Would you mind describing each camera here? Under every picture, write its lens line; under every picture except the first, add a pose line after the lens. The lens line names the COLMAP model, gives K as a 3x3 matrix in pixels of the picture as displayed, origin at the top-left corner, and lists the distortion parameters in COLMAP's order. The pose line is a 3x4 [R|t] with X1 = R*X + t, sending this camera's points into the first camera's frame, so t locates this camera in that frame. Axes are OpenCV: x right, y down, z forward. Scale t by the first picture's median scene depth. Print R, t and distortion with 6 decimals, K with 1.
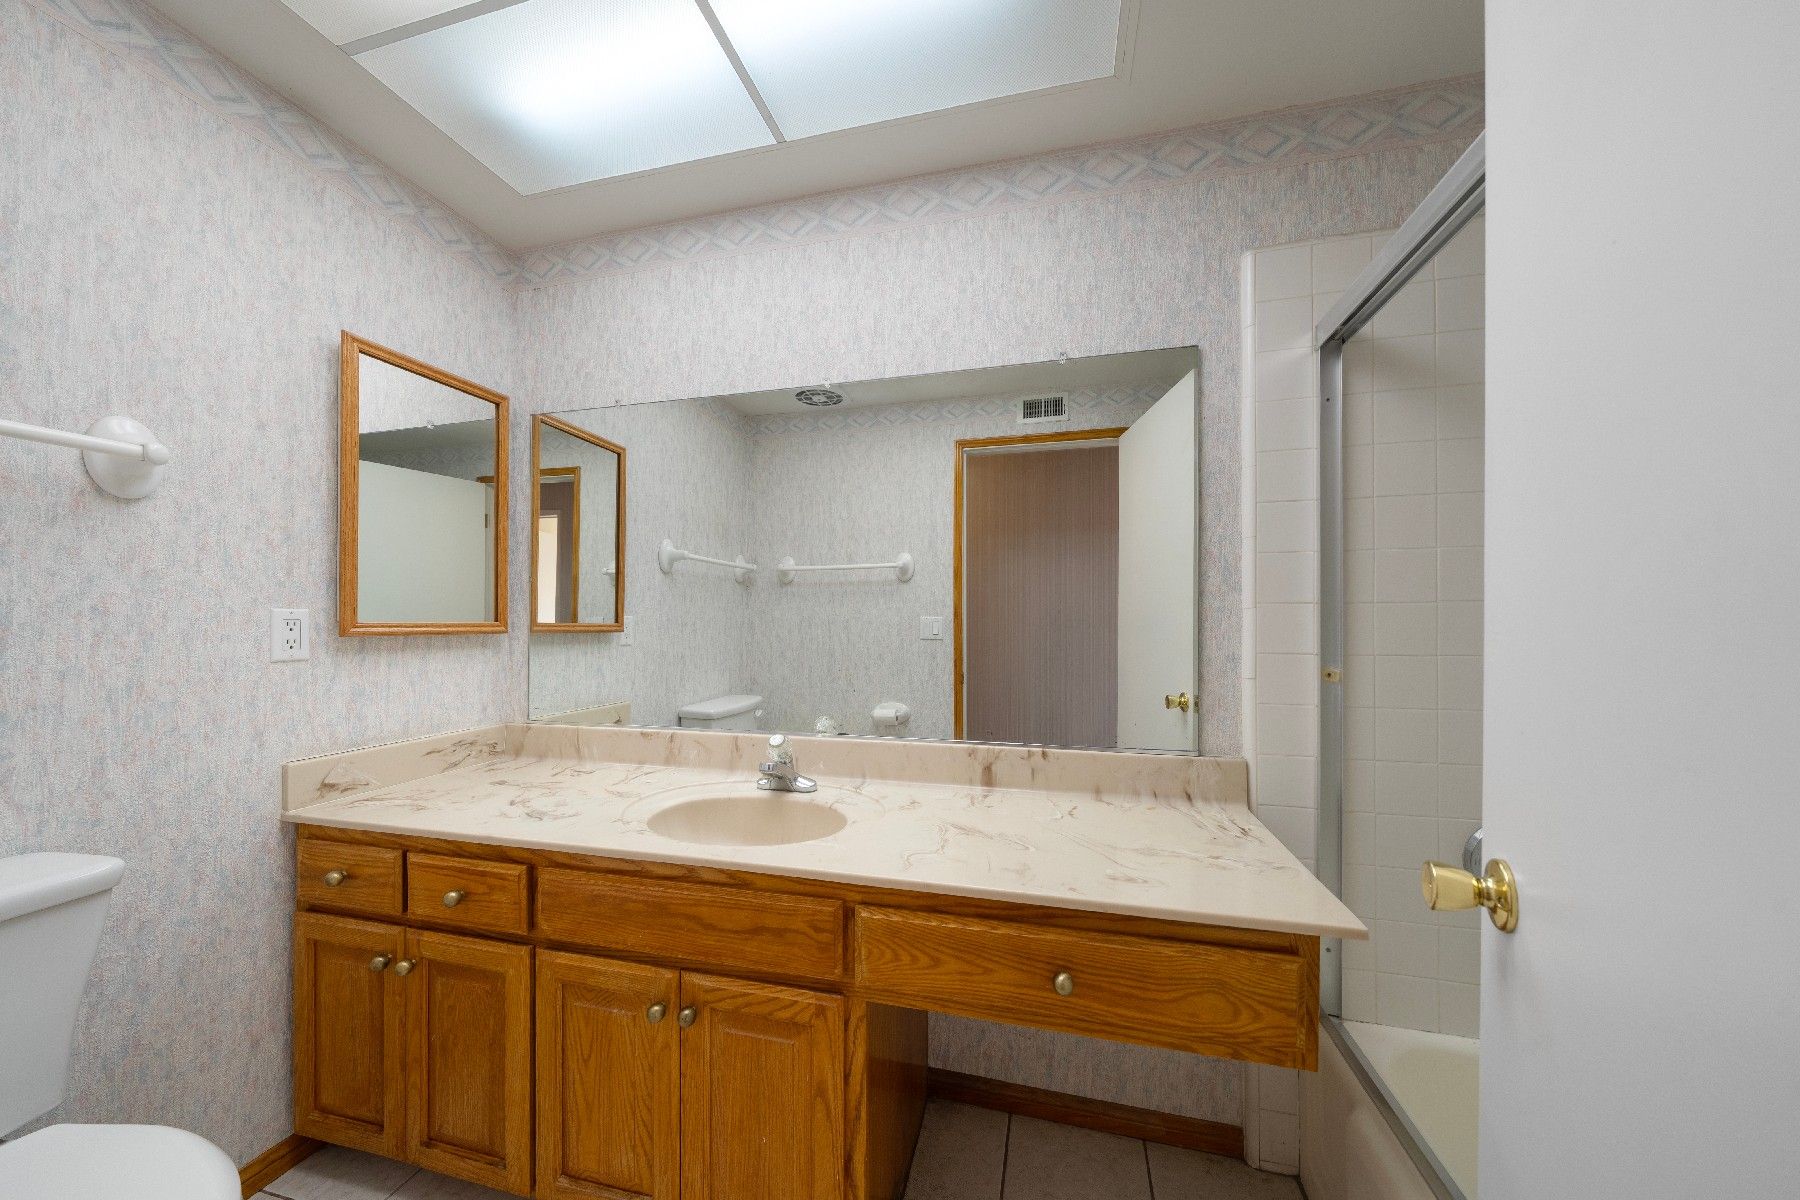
lens RADIAL K [[616.2, 0, 895.2], [0, 616.2, 617.6], [0, 0, 1]] dist [0.000002, -0.000102]
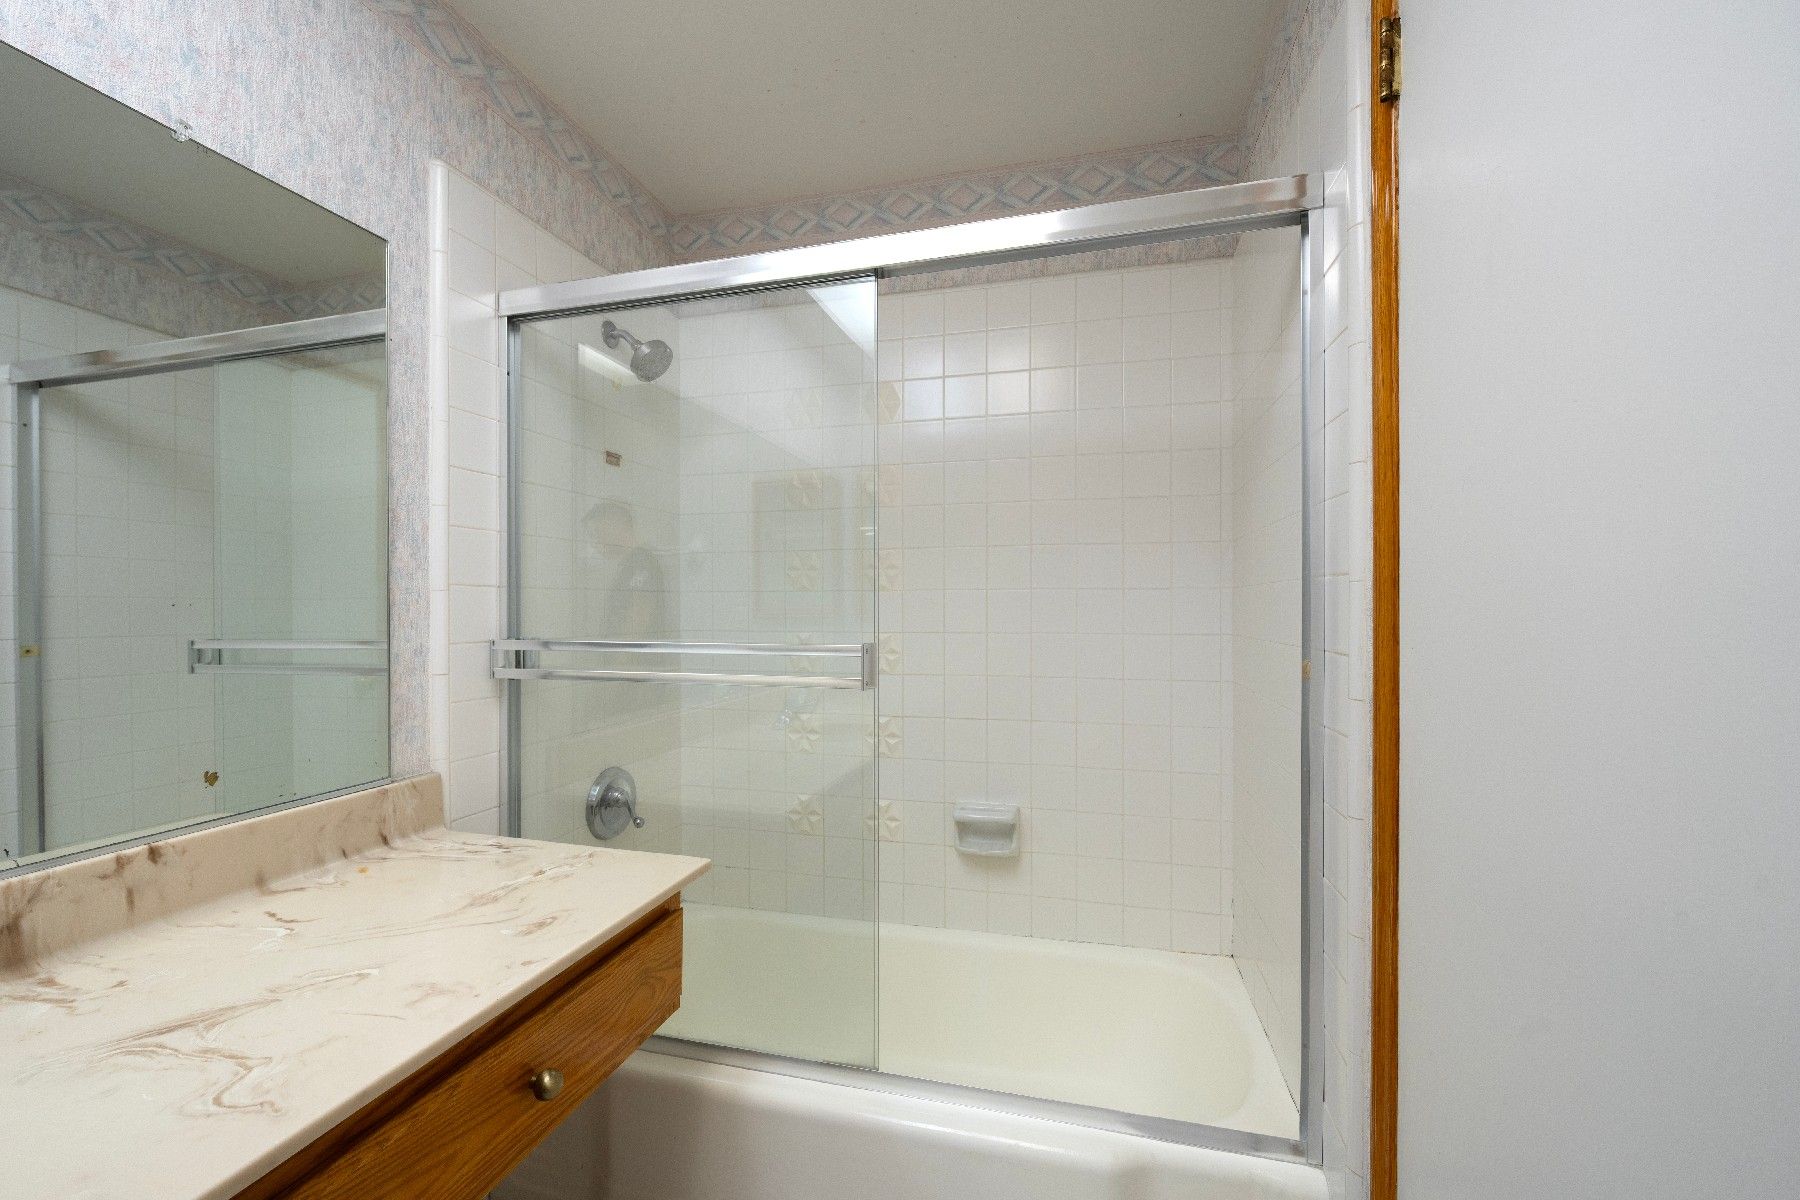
lens RADIAL K [[731.4, 0, 894.0], [0, 731.4, 605.9], [0, 0, 1]] dist [0.001562, 0.000378]
pose [[0.022160, 0.002014, 0.999752, -0.403978], [-0.008879, 0.999959, -0.001817, 0.002136], [-0.999715, -0.008837, 0.022177, 0.364738]]
